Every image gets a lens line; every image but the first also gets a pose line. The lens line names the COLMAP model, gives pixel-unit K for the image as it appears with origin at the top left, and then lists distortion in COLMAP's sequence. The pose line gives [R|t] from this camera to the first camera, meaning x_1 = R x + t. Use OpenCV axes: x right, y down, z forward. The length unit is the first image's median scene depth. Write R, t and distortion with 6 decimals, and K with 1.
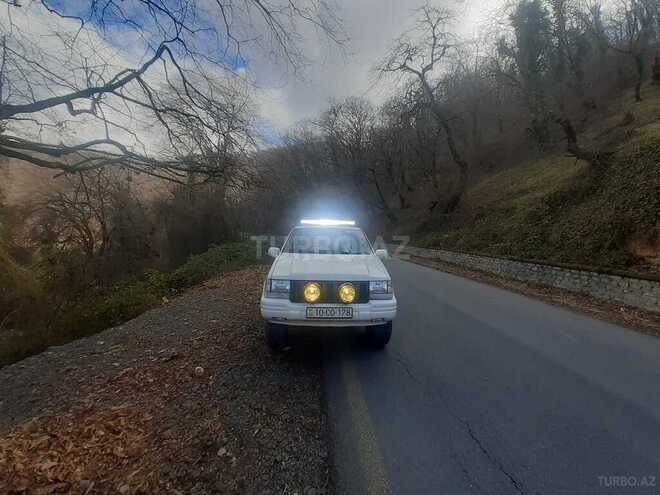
lens RADIAL K [[262.5, 0, 331.4], [0, 262.5, 247.9], [0, 0, 1]] dist [0.020988, -0.018212]
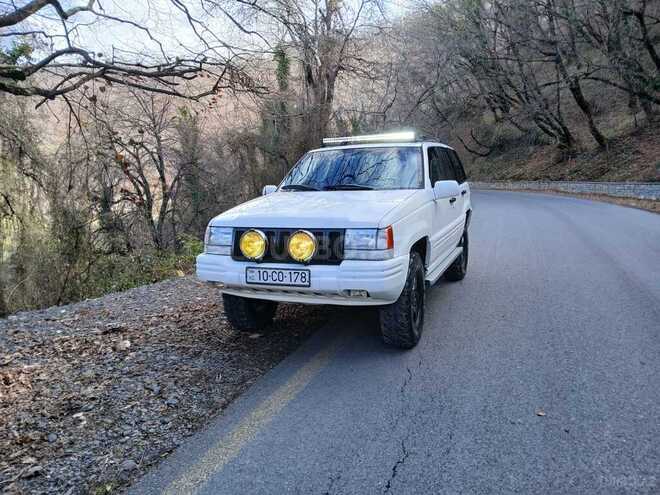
lens RADIAL K [[519.3, 0, 327.5], [0, 519.3, 246.2], [0, 0, 1]] dist [0.034961, -0.080909]
pose [[0.903207, 0.007552, -0.429139, 0.440777], [0.026039, 0.997039, 0.072351, 0.058169], [0.428415, -0.076522, 0.900336, -0.051551]]
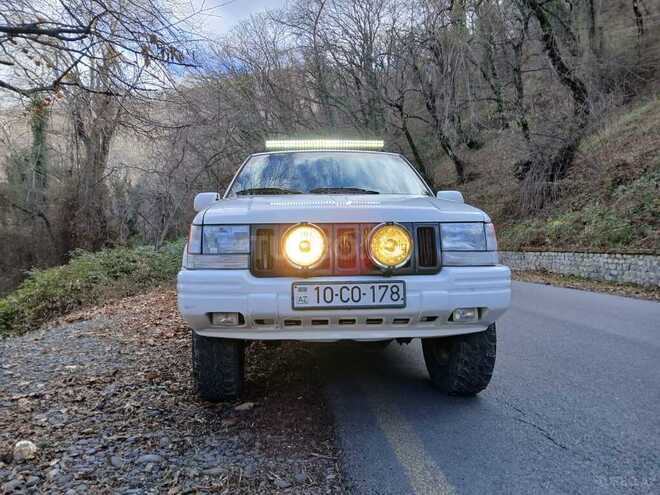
lens RADIAL K [[519.3, 0, 327.5], [0, 519.3, 246.2], [0, 0, 1]] dist [0.034961, -0.080909]
pose [[0.999246, -0.035761, 0.015145, -0.033778], [0.036553, 0.997780, -0.055673, 0.147055], [-0.013120, 0.056185, 0.998334, 0.135858]]
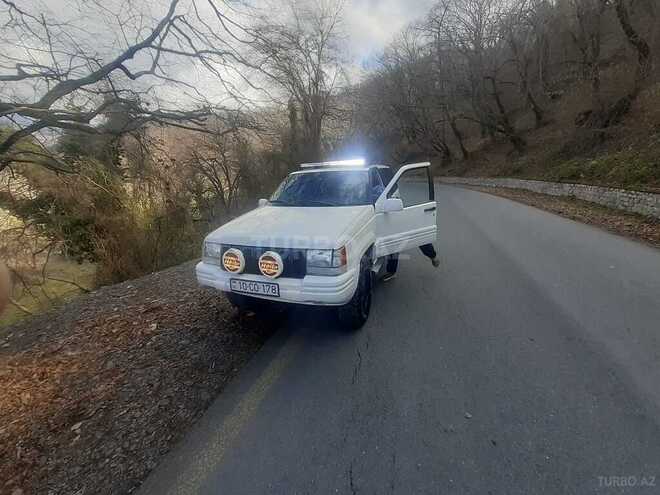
lens RADIAL K [[262.5, 0, 331.4], [0, 262.5, 247.9], [0, 0, 1]] dist [0.020988, -0.018212]
pose [[0.918472, 0.043492, -0.393087, 0.353735], [0.044894, 0.976044, 0.212890, -0.019590], [0.392929, -0.213181, 0.894517, 0.278789]]
